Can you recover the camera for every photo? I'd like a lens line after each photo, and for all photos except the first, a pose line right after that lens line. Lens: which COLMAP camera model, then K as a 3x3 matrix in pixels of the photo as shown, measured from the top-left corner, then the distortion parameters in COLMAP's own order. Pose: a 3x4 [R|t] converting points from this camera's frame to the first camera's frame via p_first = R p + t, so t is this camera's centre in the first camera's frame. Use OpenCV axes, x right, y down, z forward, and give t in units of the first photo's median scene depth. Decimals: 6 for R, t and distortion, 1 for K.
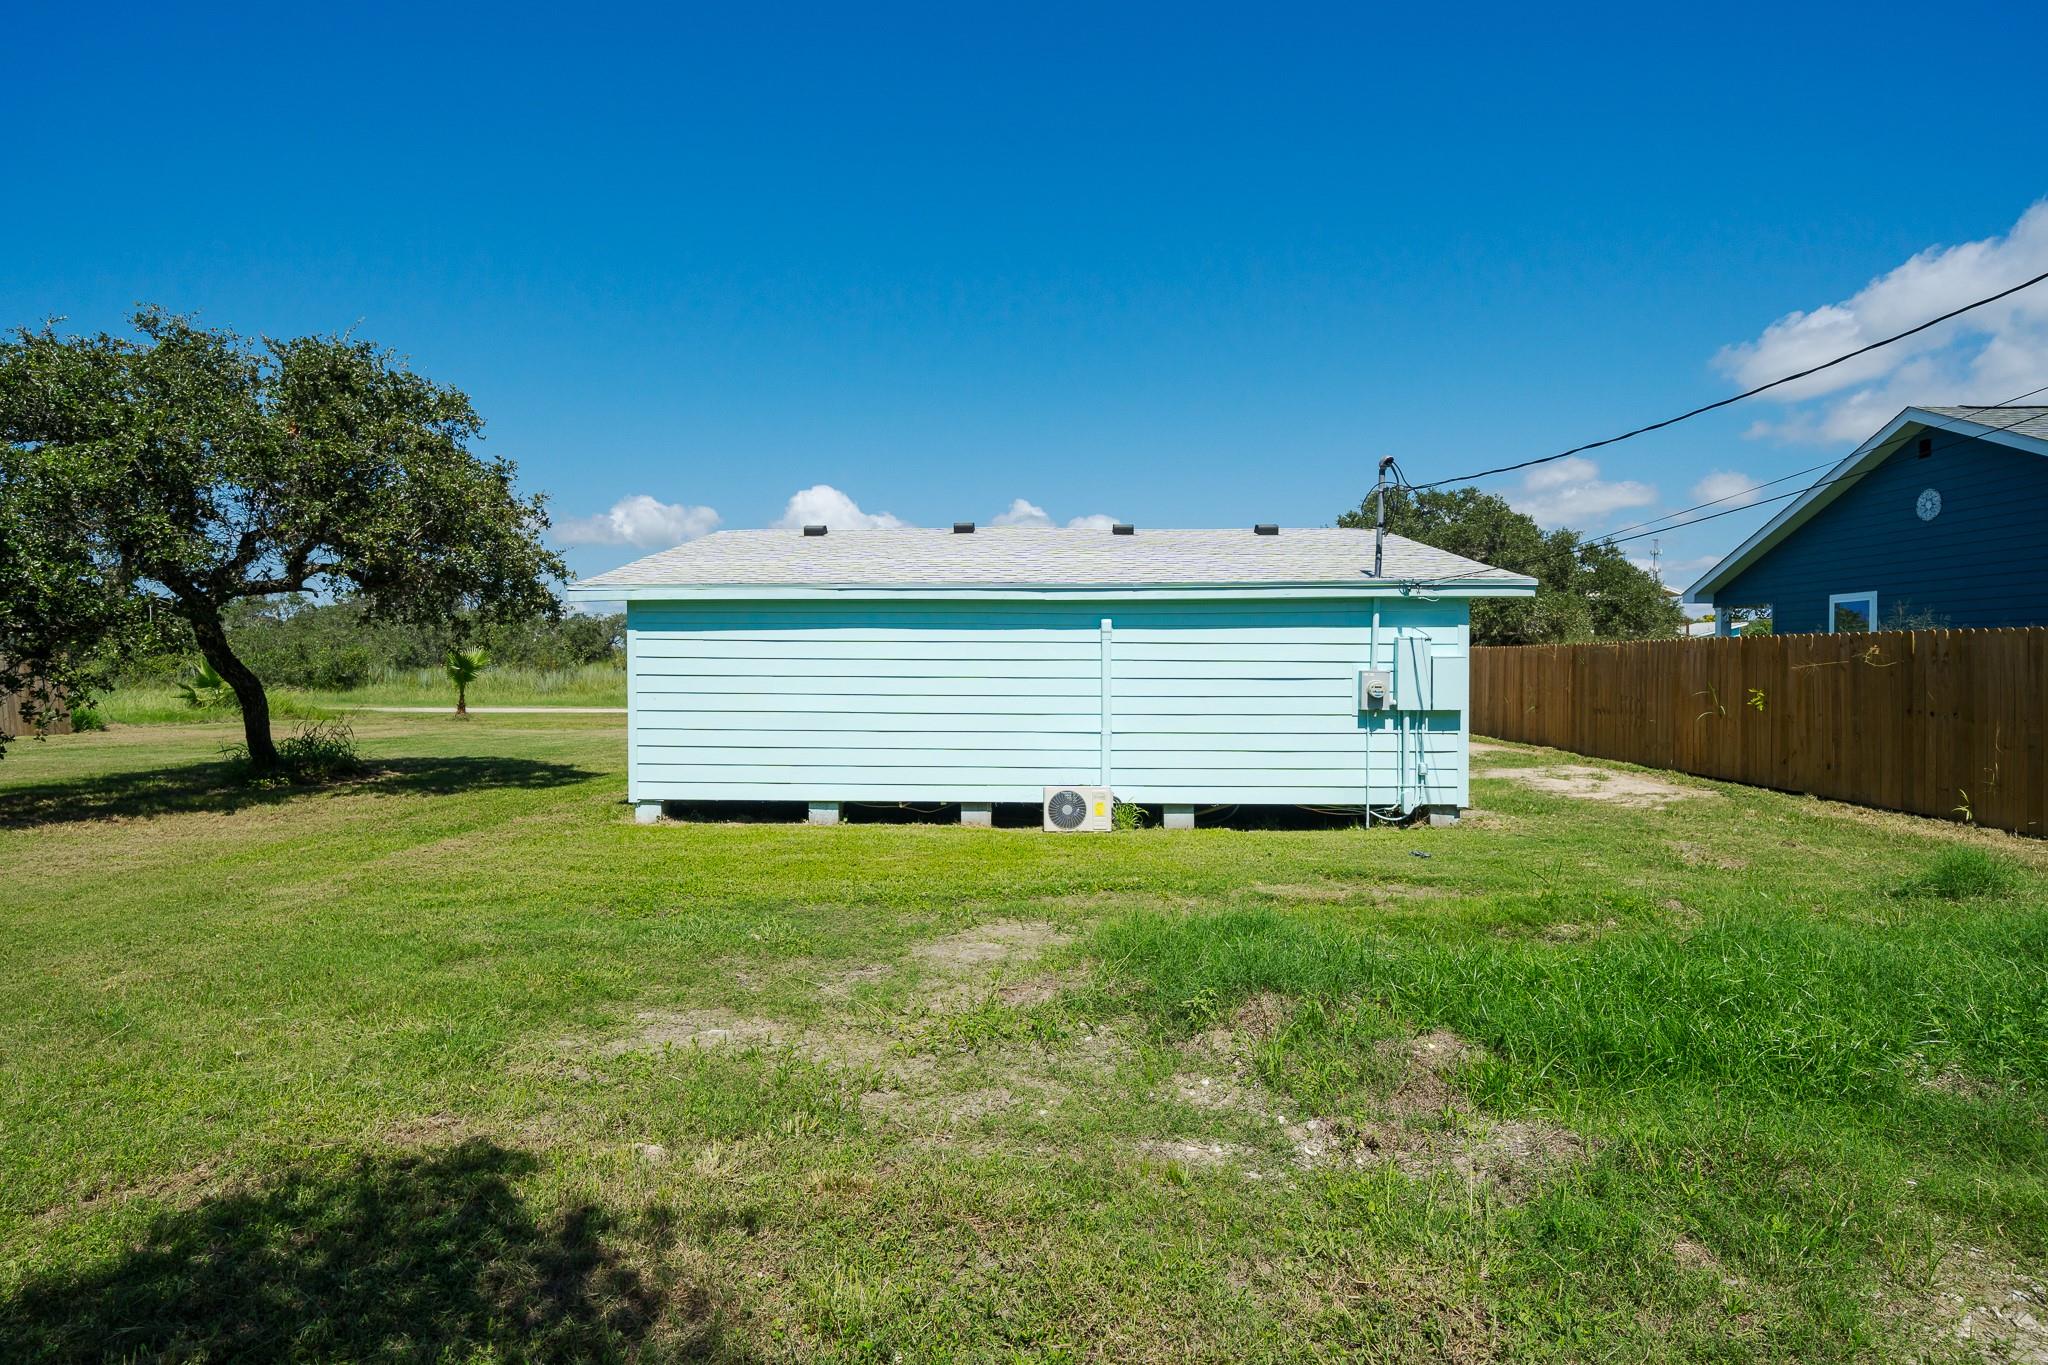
lens RADIAL K [[1115.1, 0, 1023.0], [0, 1115.1, 683.4], [0, 0, 1]] dist [-0.004366, 0.000256]
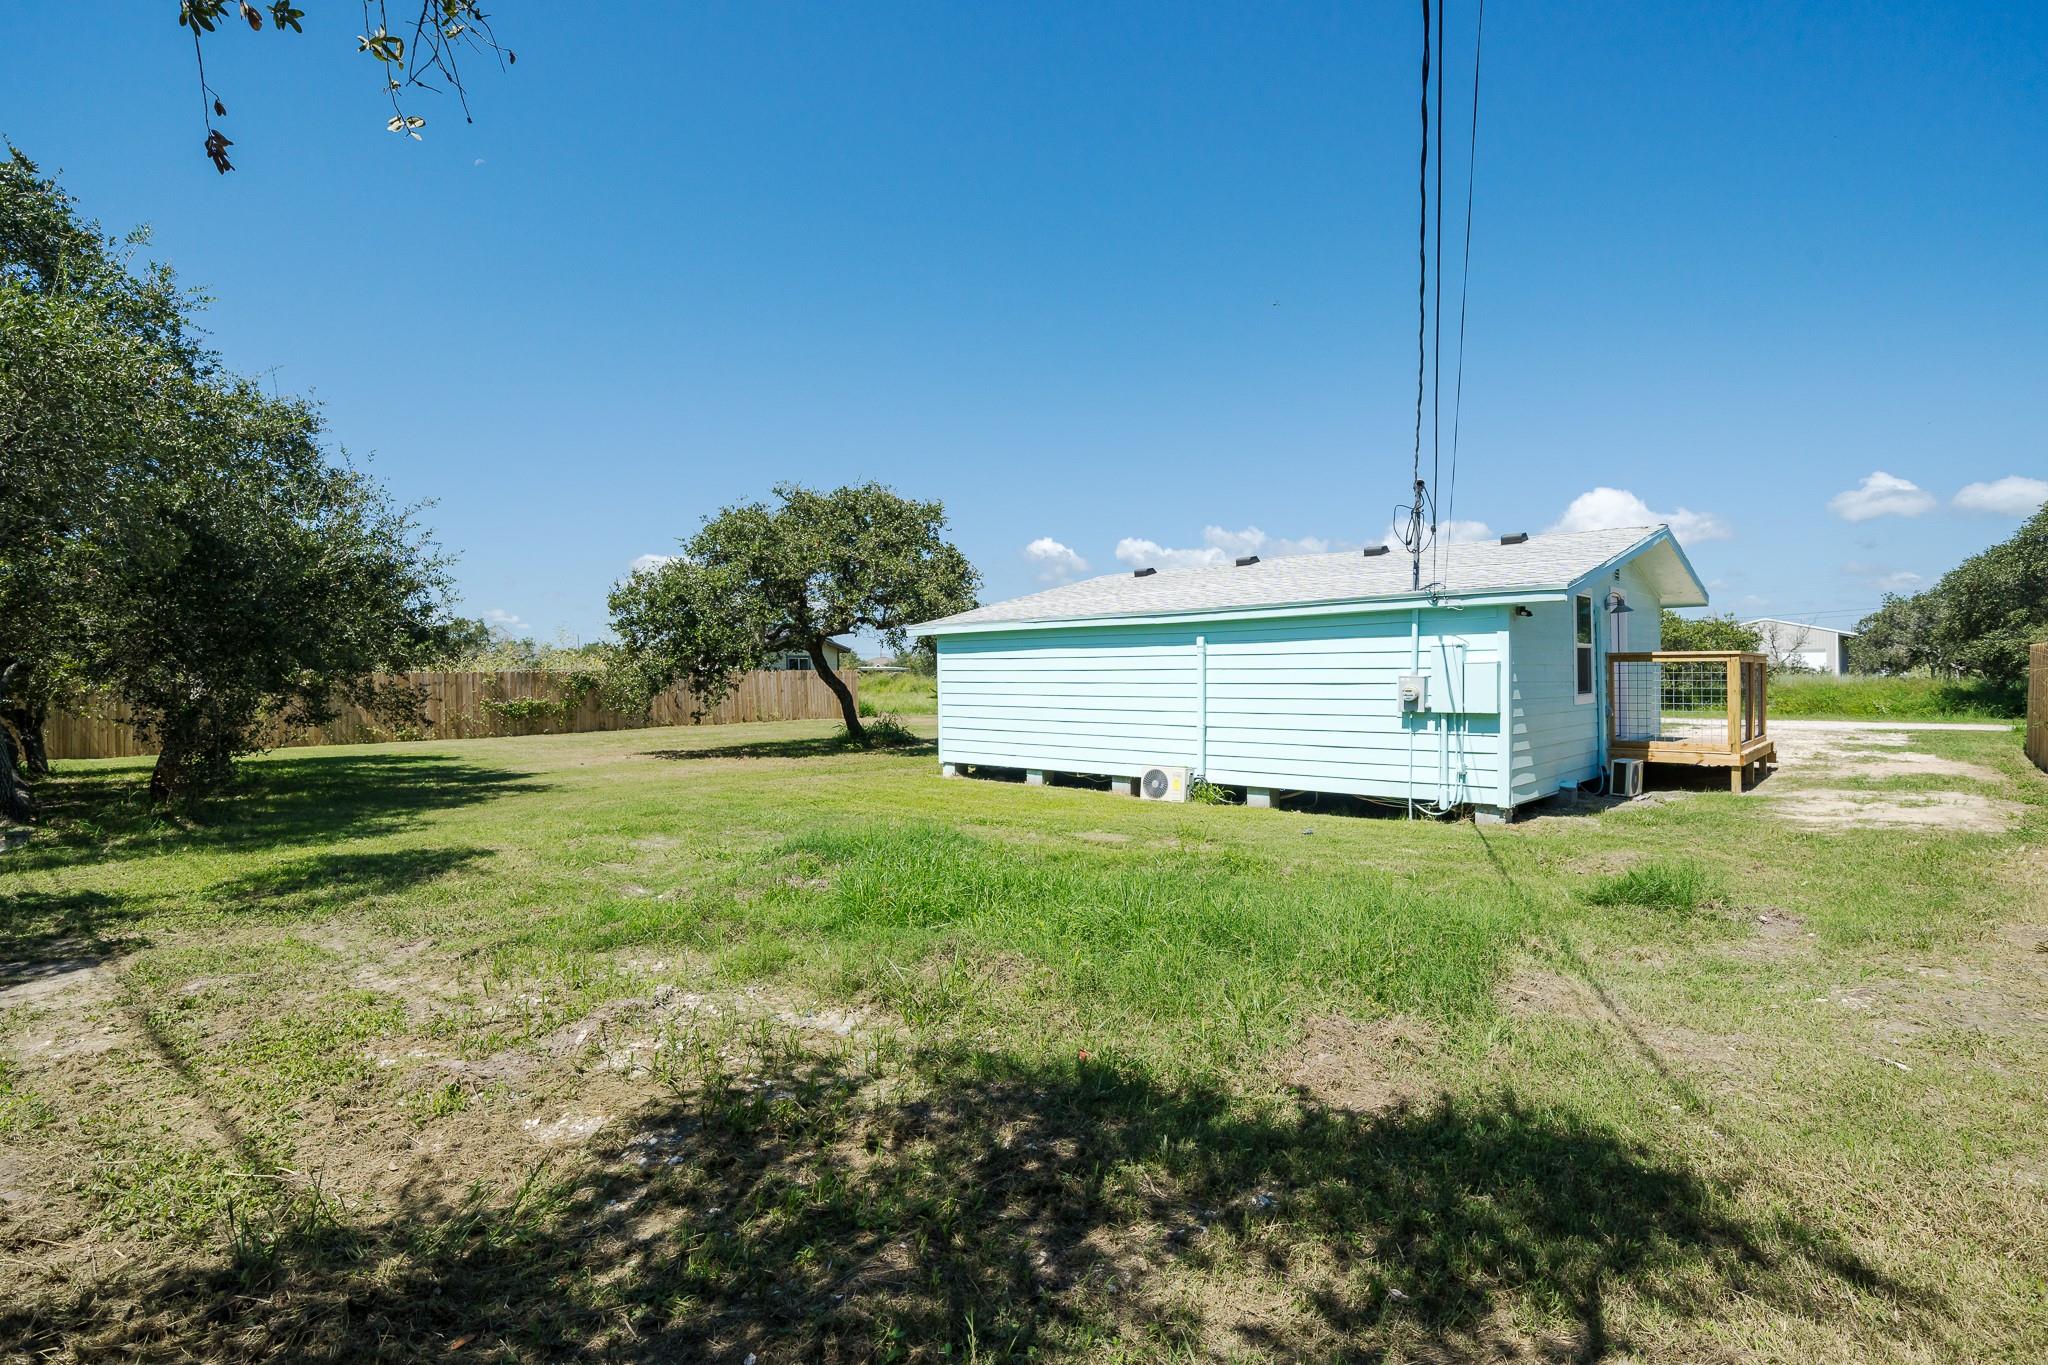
lens RADIAL K [[993.5, 0, 1006.6], [0, 993.5, 681.0], [0, 0, 1]] dist [0.000660, -0.002048]
pose [[0.756898, -0.003778, -0.653522, 0.645766], [-0.002736, 0.999956, -0.008950, 0.003444], [0.653527, 0.008562, 0.756855, 0.002796]]
